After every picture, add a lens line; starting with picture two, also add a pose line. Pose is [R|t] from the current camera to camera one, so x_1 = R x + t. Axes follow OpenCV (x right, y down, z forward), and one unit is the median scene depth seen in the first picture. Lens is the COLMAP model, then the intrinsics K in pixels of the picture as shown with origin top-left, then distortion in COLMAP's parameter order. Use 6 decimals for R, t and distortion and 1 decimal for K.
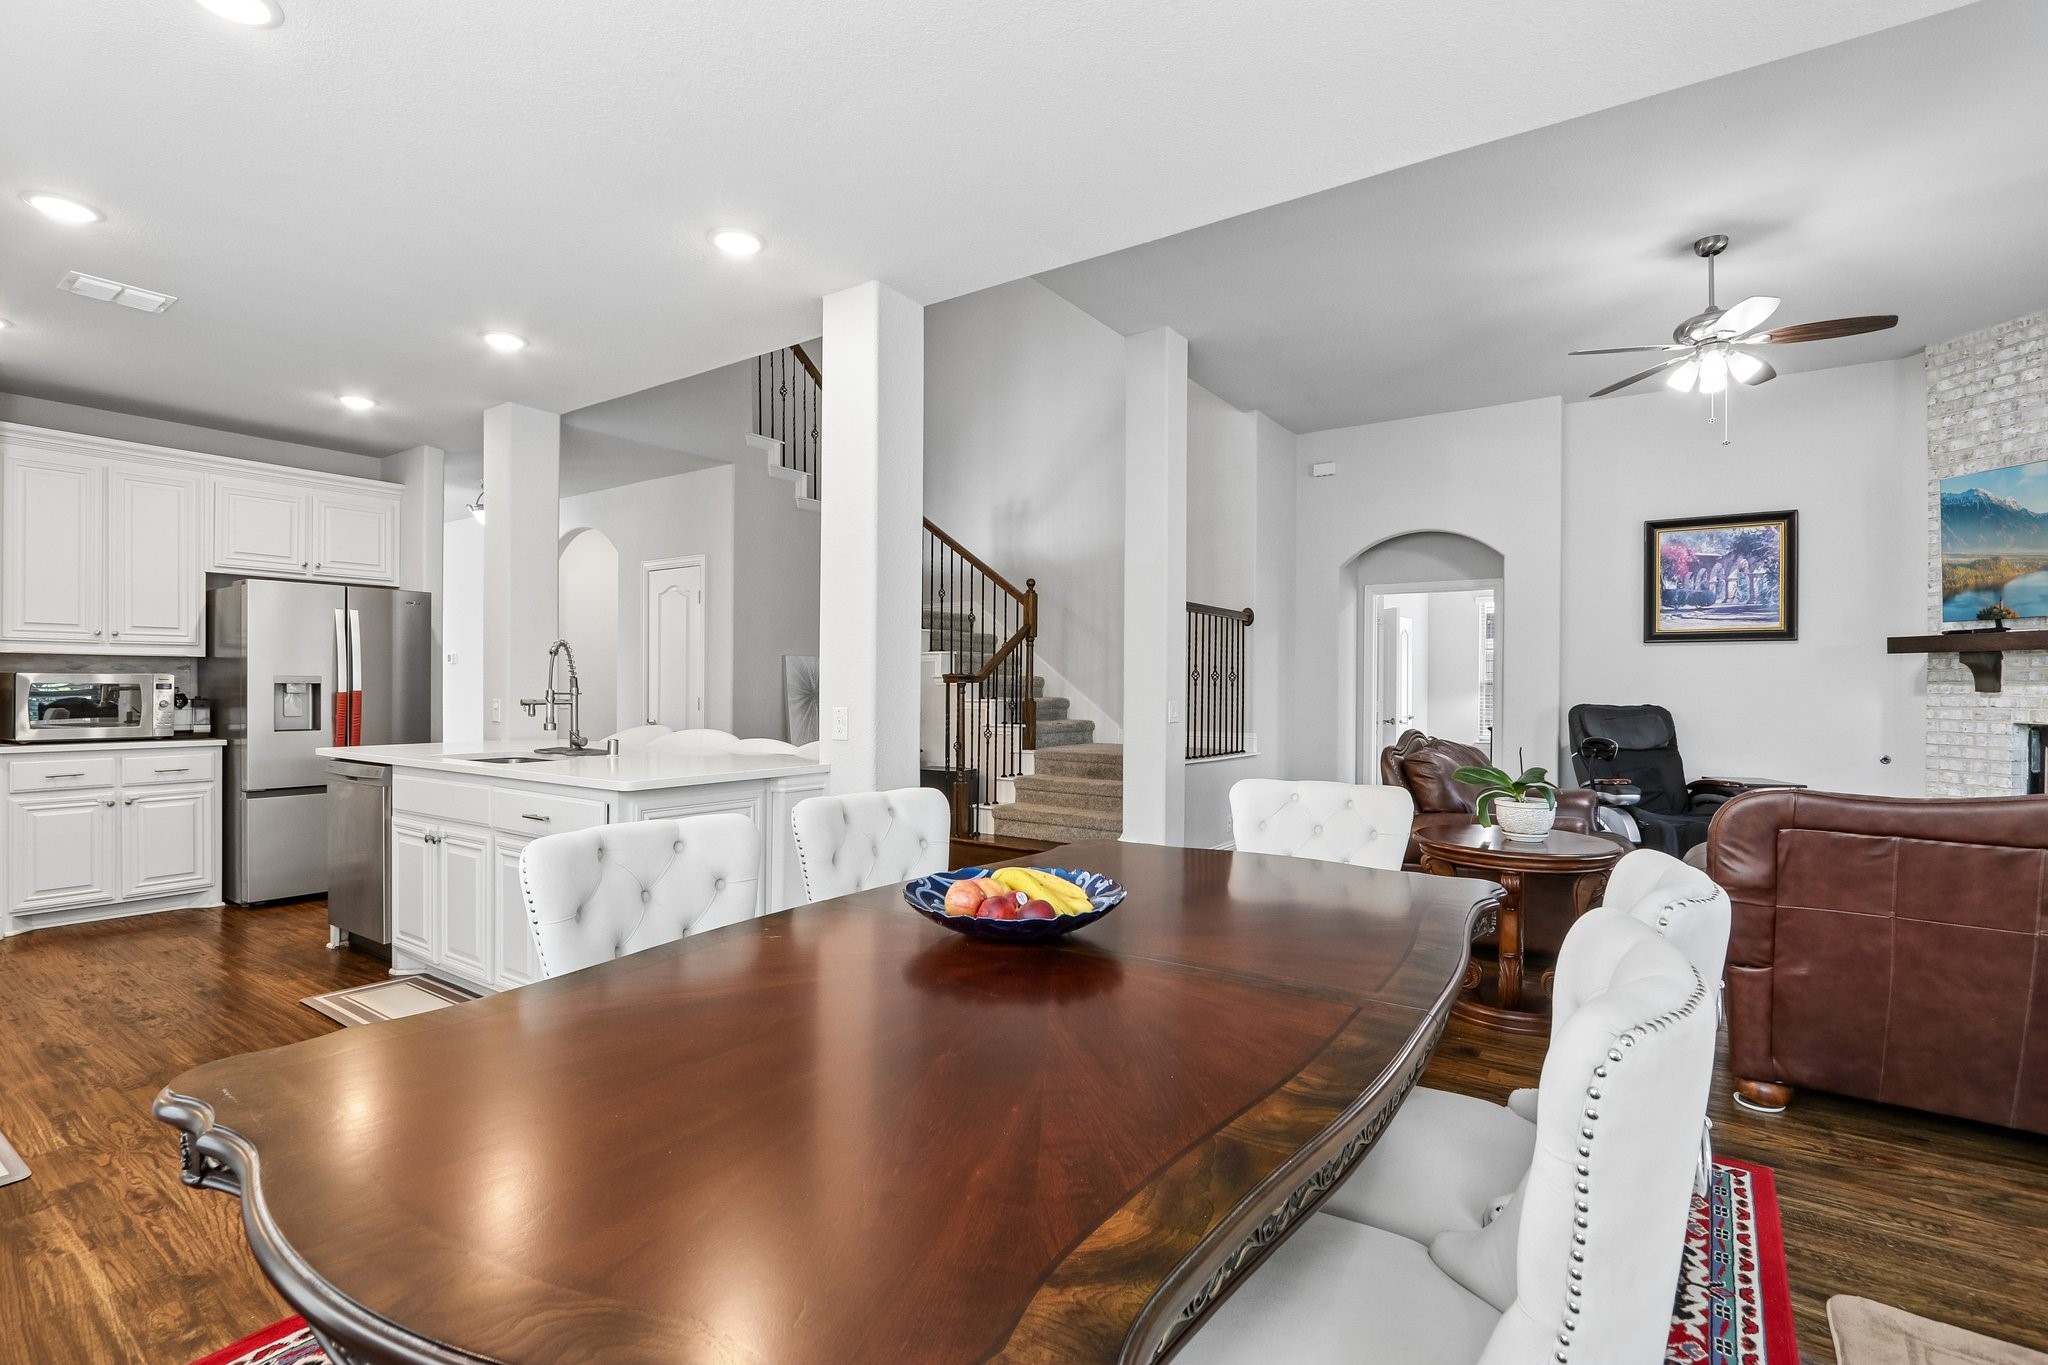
lens RADIAL K [[940.4, 0, 1026.5], [0, 940.4, 688.2], [0, 0, 1]] dist [-0.030612, 0.007934]
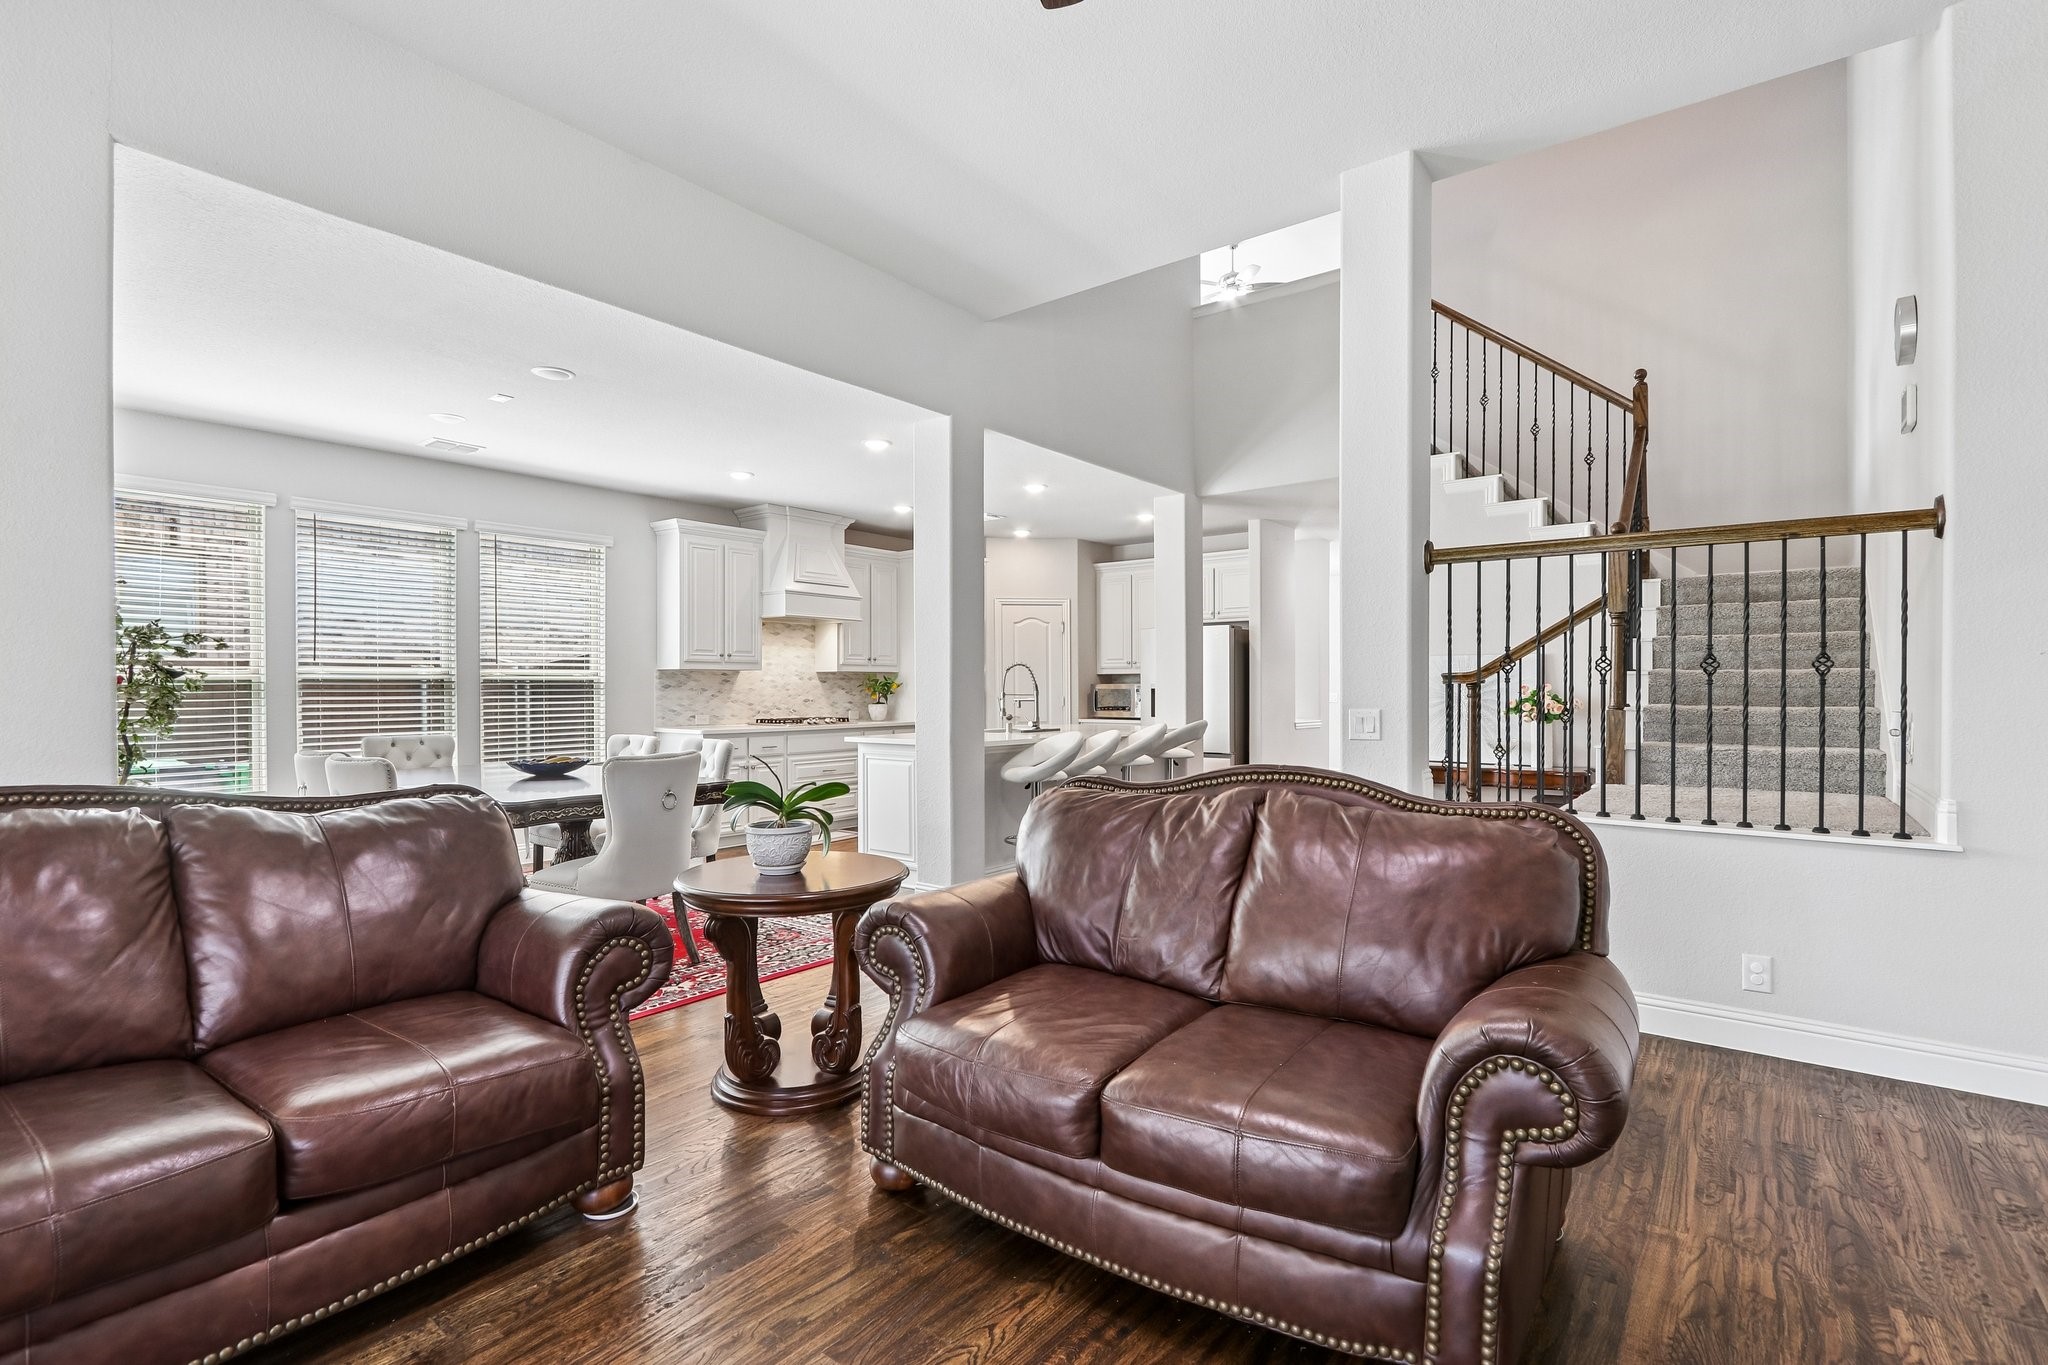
lens RADIAL K [[926.5, 0, 1024.0], [0, 926.5, 682.5], [0, 0, 1]] dist [-0.065502, 0.000022]
pose [[-0.061335, -0.010875, -0.998058, 0.835343], [-0.000399, 0.999941, -0.010871, 0.002542], [0.998117, -0.000268, -0.061336, 0.812971]]
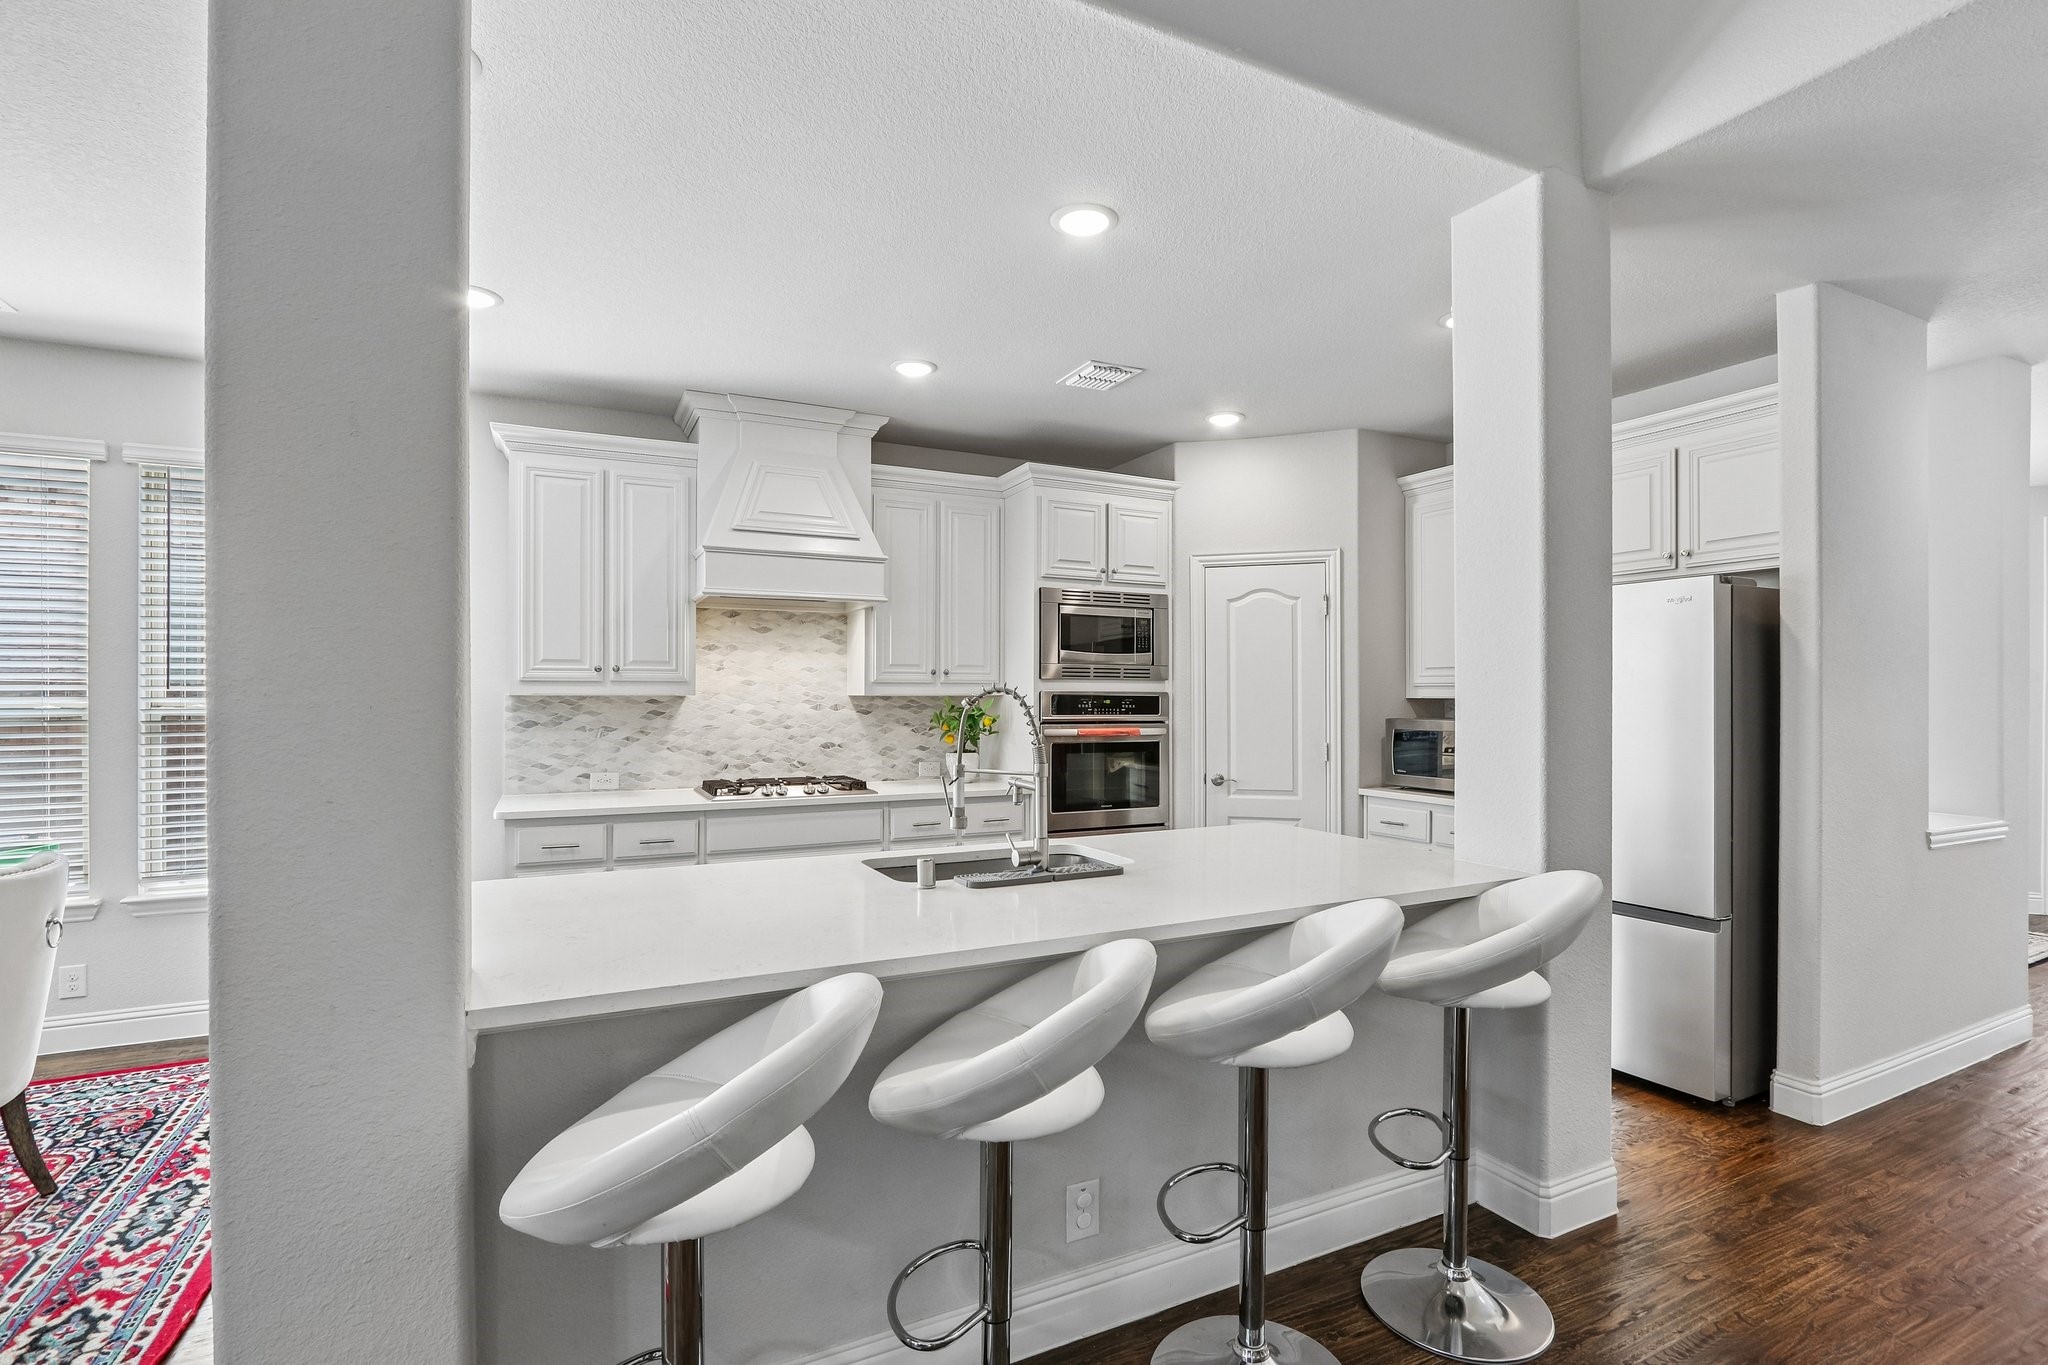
lens RADIAL K [[940.4, 0, 1026.5], [0, 940.4, 688.2], [0, 0, 1]] dist [-0.030612, 0.007934]
pose [[-0.482226, -0.011644, -0.875969, 0.013946], [-0.006730, 0.999931, -0.009587, -0.031750], [0.876021, 0.001272, -0.482271, 0.958185]]
